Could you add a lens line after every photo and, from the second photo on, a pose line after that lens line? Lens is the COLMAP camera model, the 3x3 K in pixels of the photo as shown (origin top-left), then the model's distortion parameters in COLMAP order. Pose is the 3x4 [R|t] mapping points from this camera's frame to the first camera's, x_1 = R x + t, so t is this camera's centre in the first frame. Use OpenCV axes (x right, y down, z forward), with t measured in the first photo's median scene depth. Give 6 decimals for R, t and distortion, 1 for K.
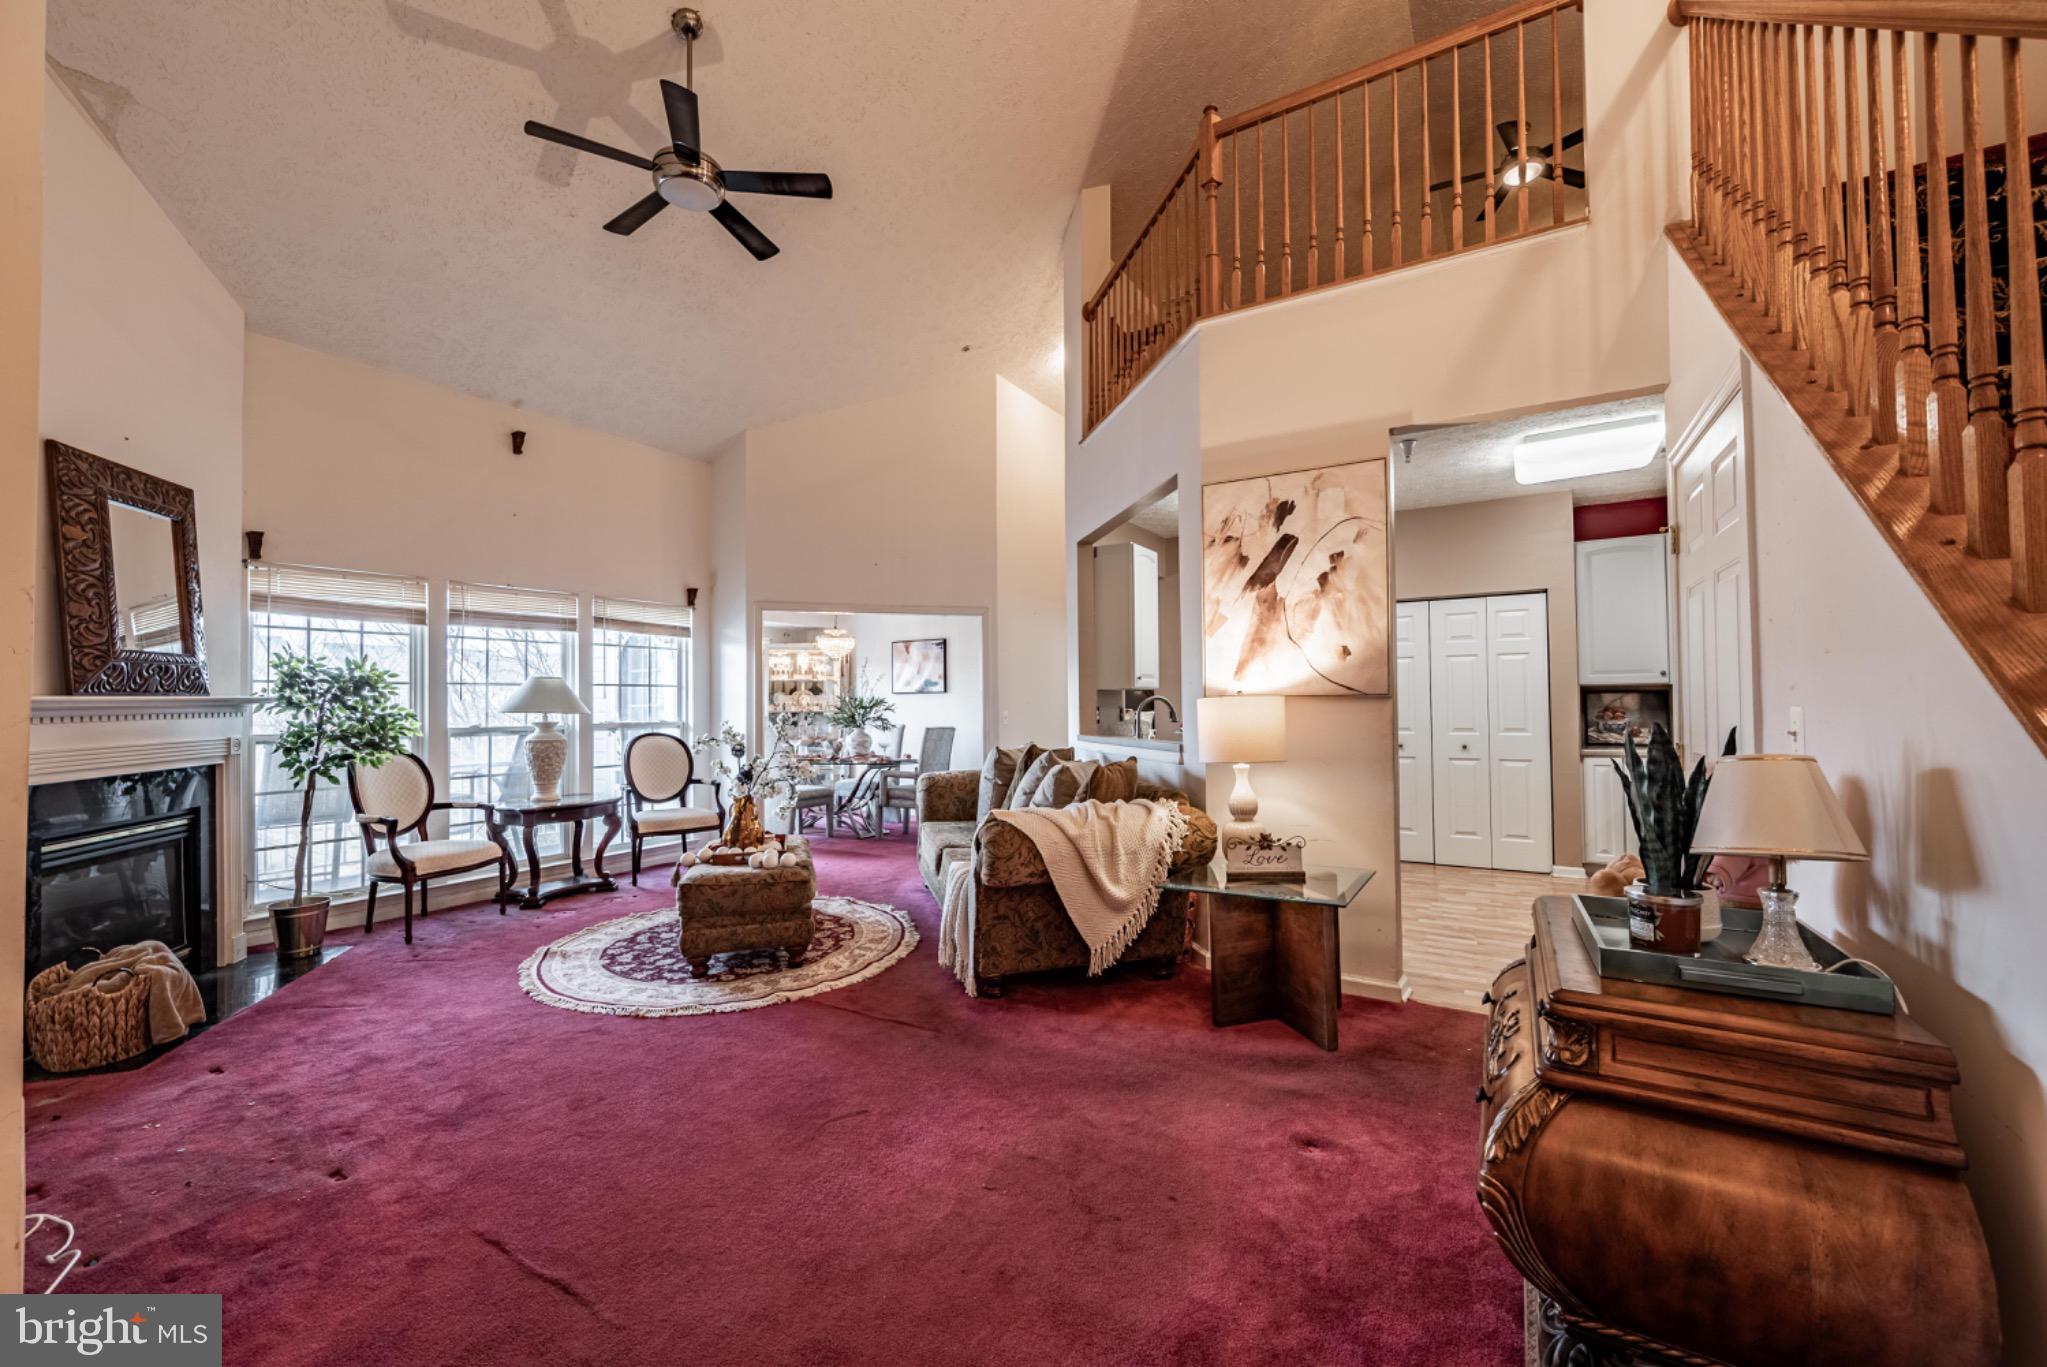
lens RADIAL K [[819.3, 0, 1029.5], [0, 819.3, 688.5], [0, 0, 1]] dist [-0.000719, 0.001125]
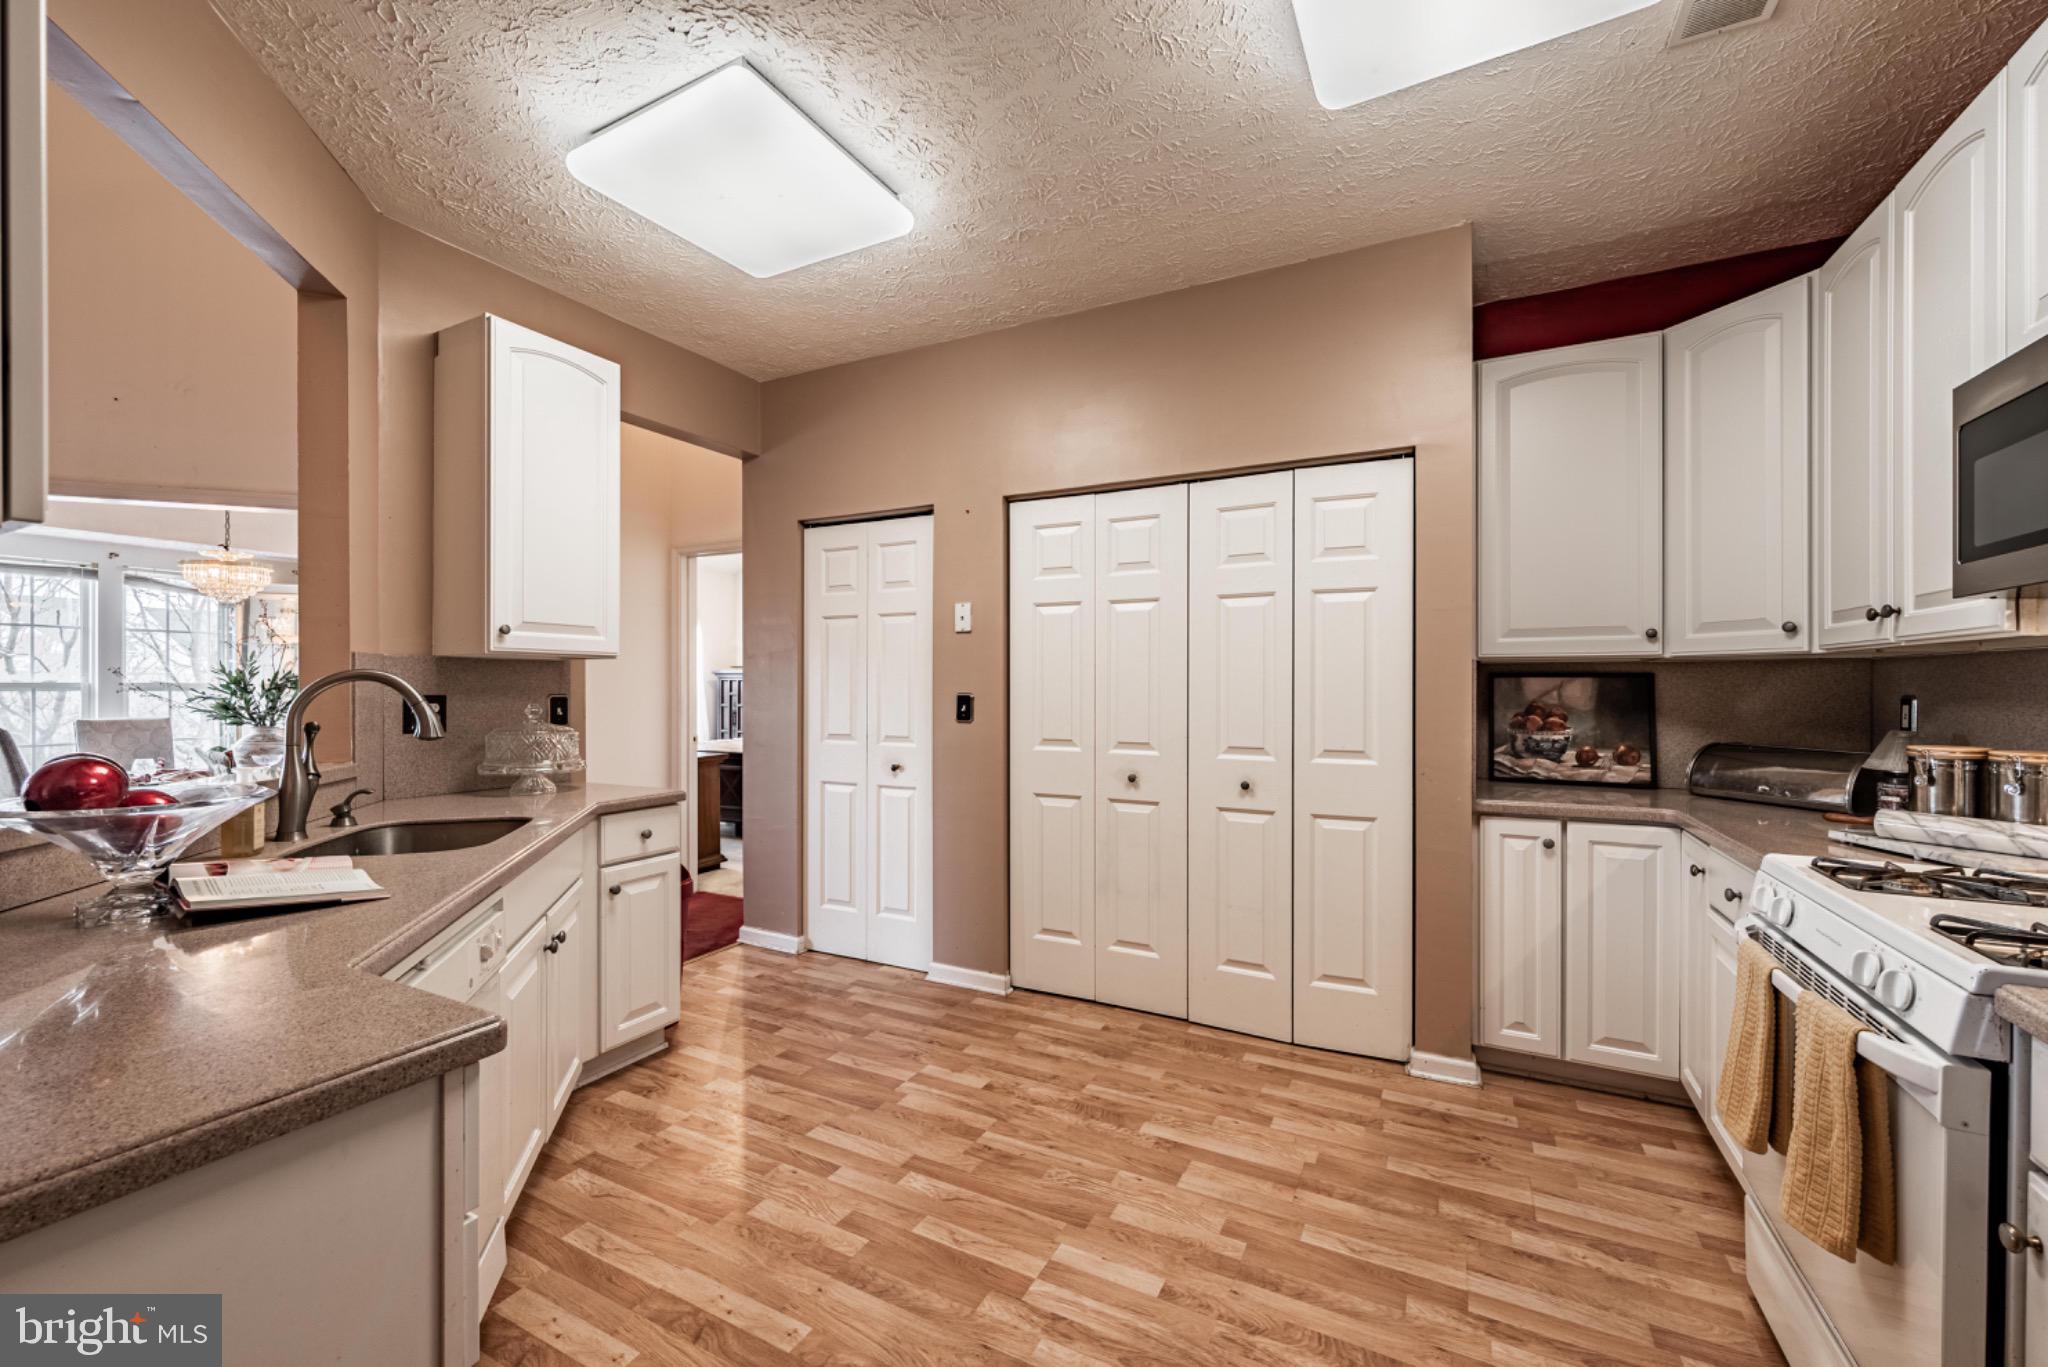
lens RADIAL K [[819.7, 0, 1030.7], [0, 819.7, 691.3], [0, 0, 1]] dist [-0.000719, 0.001125]
pose [[0.997591, 0.009499, 0.068721, 0.374511], [-0.011257, 0.999618, 0.025233, 0.005478], [-0.068455, -0.025946, 0.997317, 0.535214]]
